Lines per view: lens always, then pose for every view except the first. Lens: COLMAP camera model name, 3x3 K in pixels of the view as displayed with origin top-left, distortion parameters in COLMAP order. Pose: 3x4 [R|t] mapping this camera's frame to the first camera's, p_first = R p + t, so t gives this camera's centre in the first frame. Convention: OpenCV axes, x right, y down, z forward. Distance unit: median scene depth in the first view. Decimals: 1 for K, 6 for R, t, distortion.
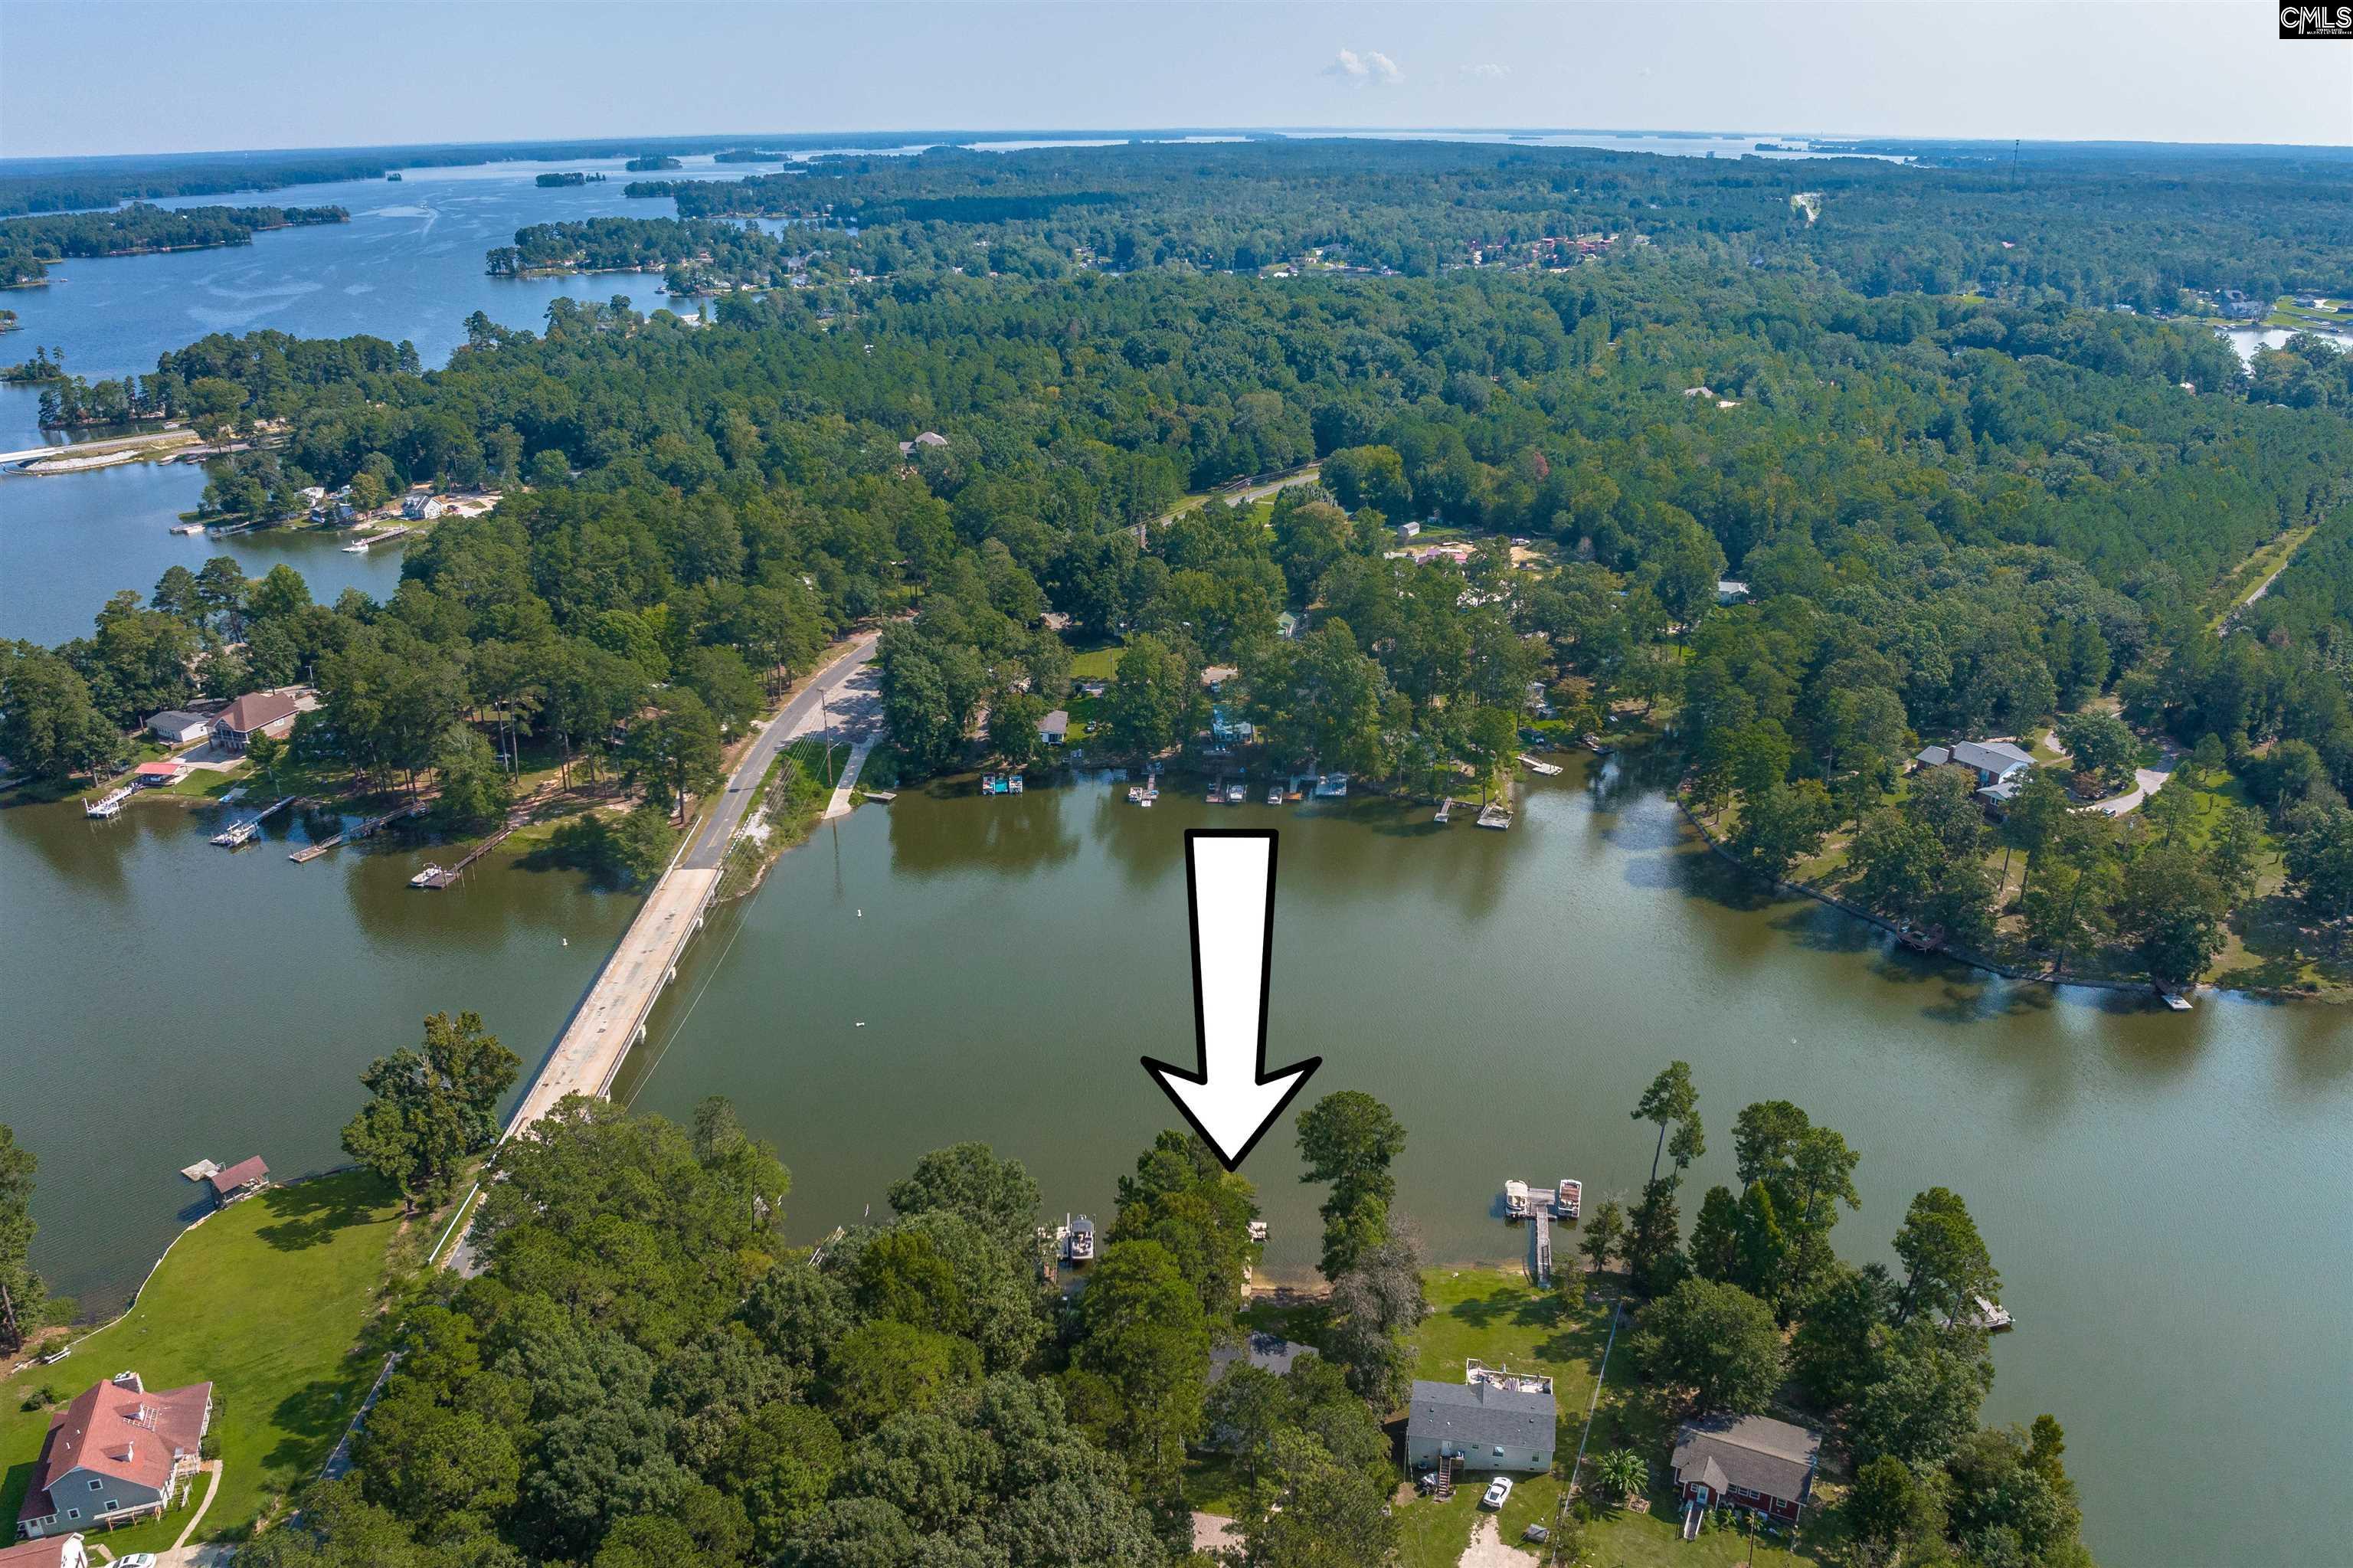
lens RADIAL K [[1722.8, 0, 1184.5], [0, 1722.8, 747.0], [0, 0, 1]] dist [-0.082210, 0.006475]
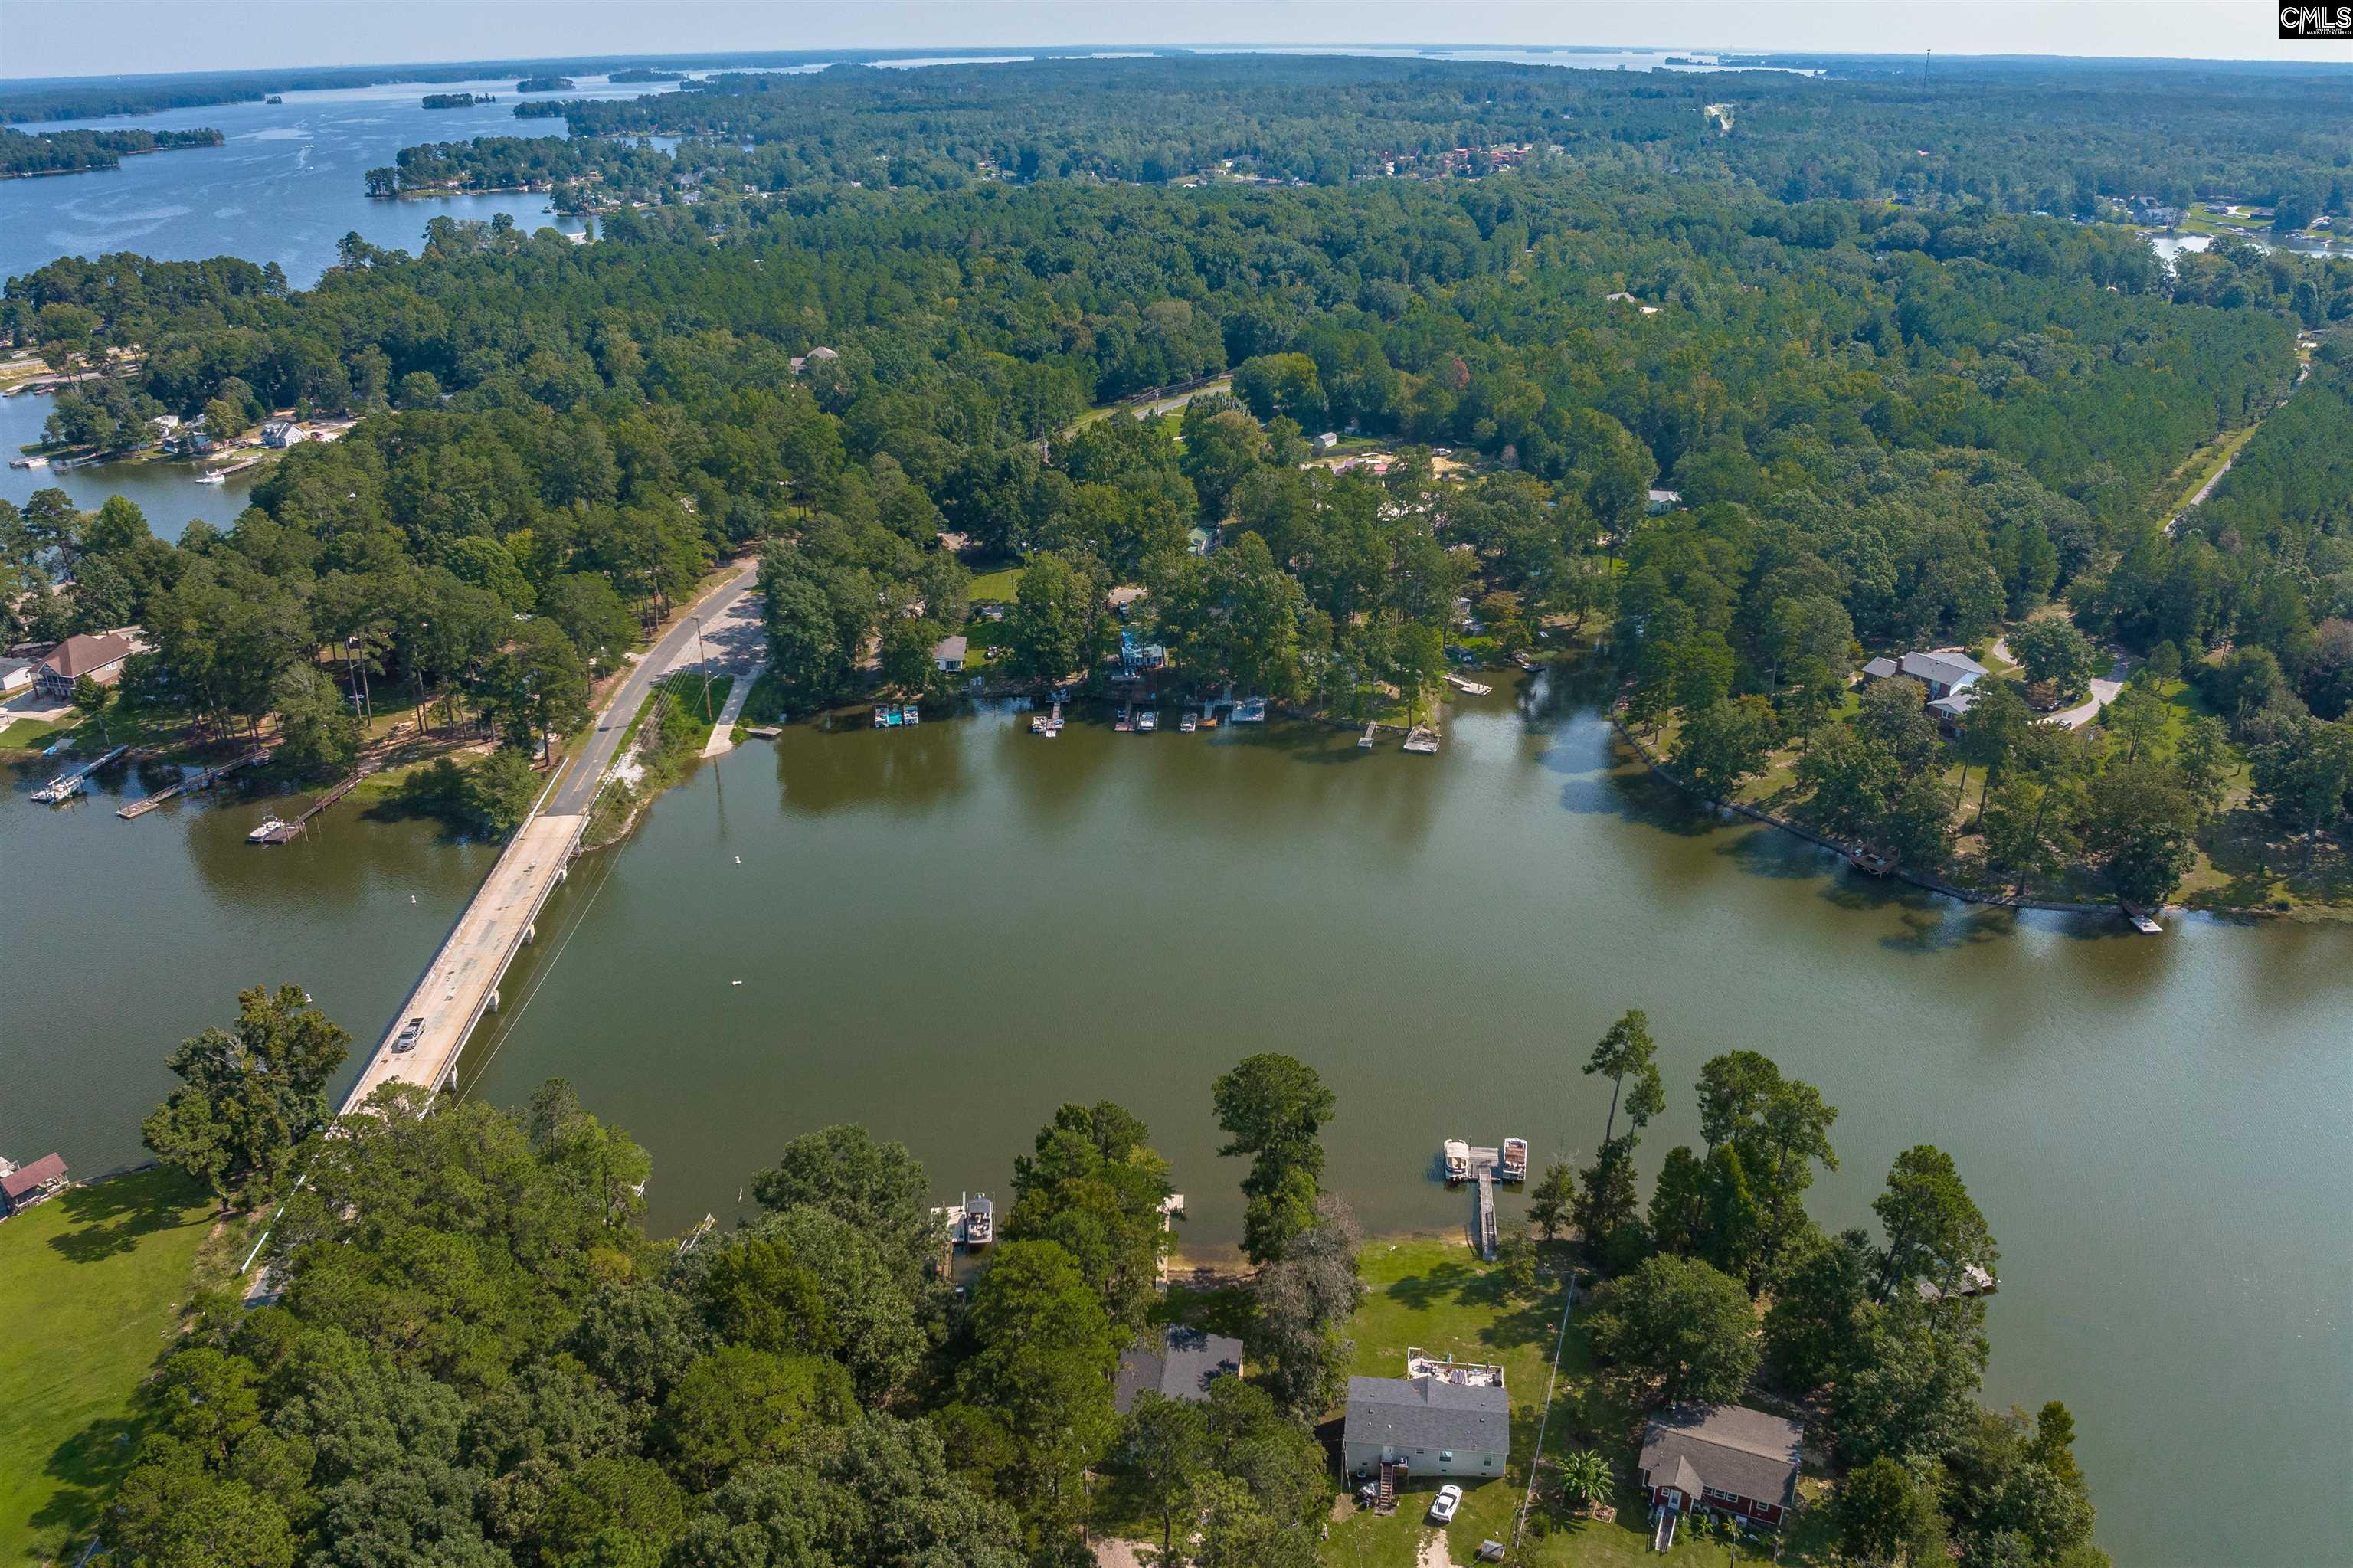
lens RADIAL K [[1722.8, 0, 1184.5], [0, 1722.8, 747.0], [0, 0, 1]] dist [-0.082210, 0.006475]
pose [[0.998719, -0.020513, 0.046259, 0.006374], [0.018485, 0.998867, 0.043850, 0.000468], [-0.047106, -0.042939, 0.997967, 0.059026]]
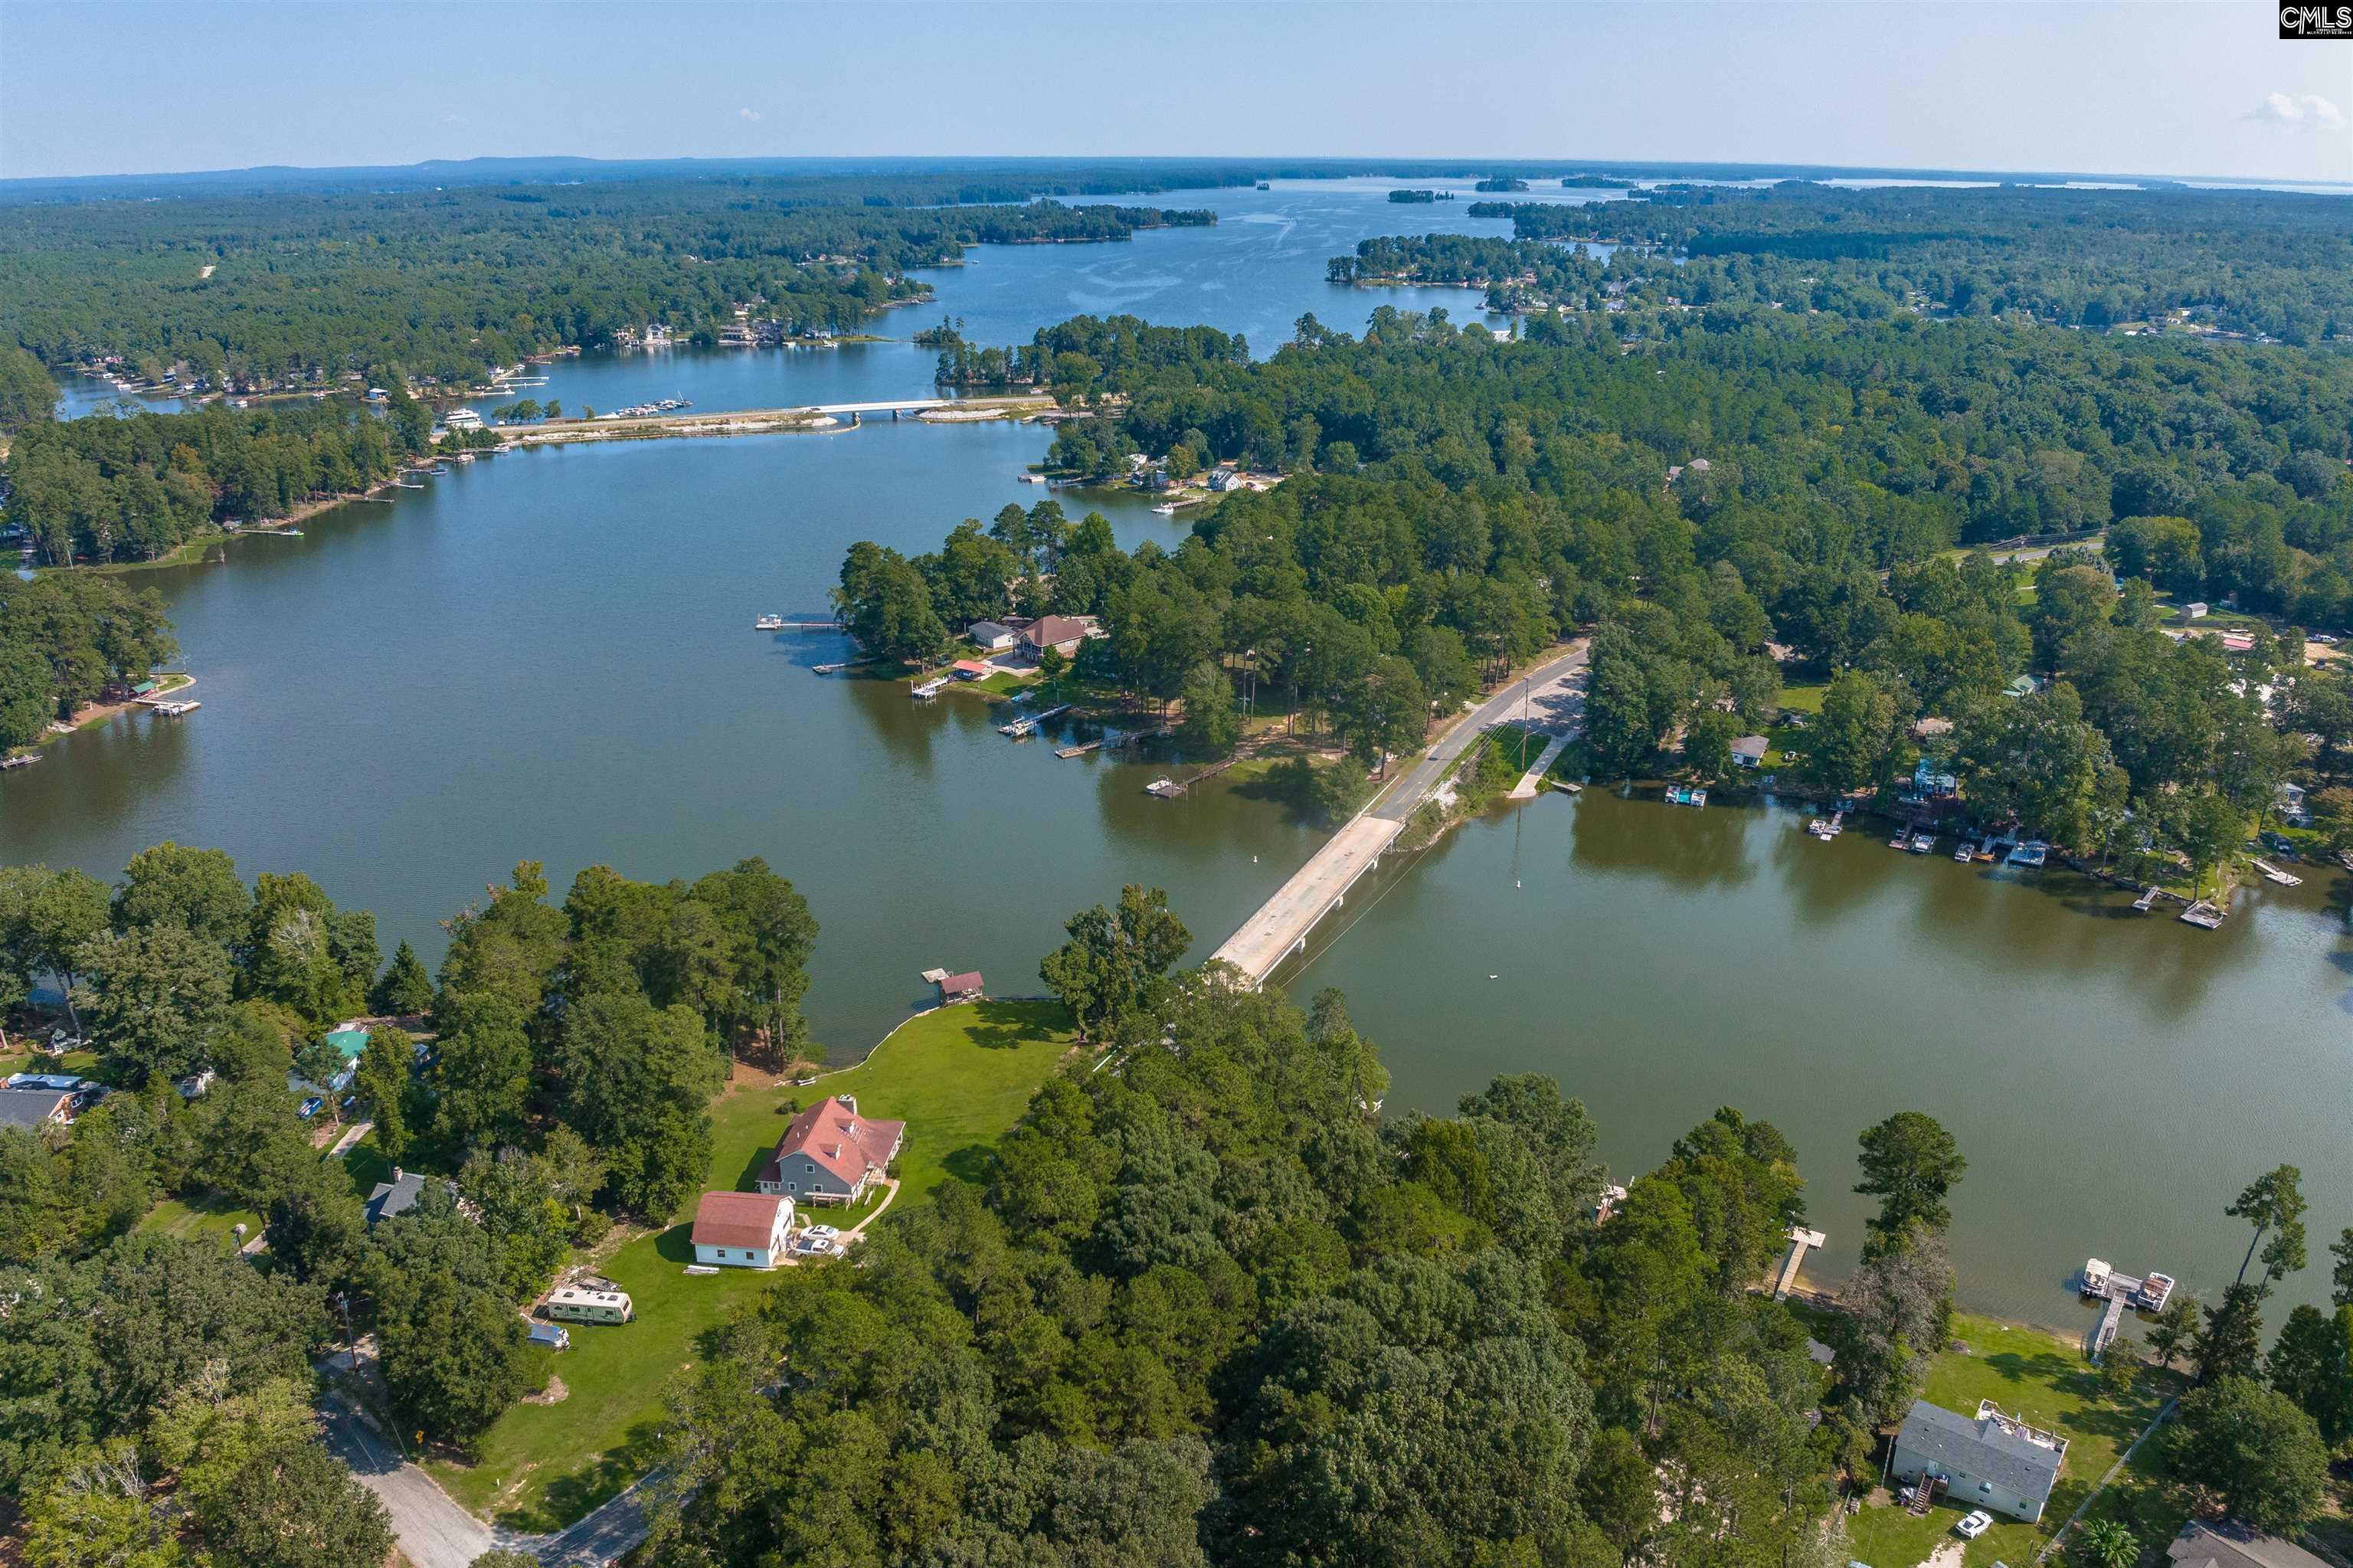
lens RADIAL K [[1722.8, 0, 1184.5], [0, 1722.8, 747.0], [0, 0, 1]] dist [-0.082210, 0.006475]
pose [[0.893493, 0.154396, -0.421702, 0.049309], [-0.160387, 0.986821, 0.021476, 0.018097], [0.419460, 0.048446, 0.906480, -0.048322]]
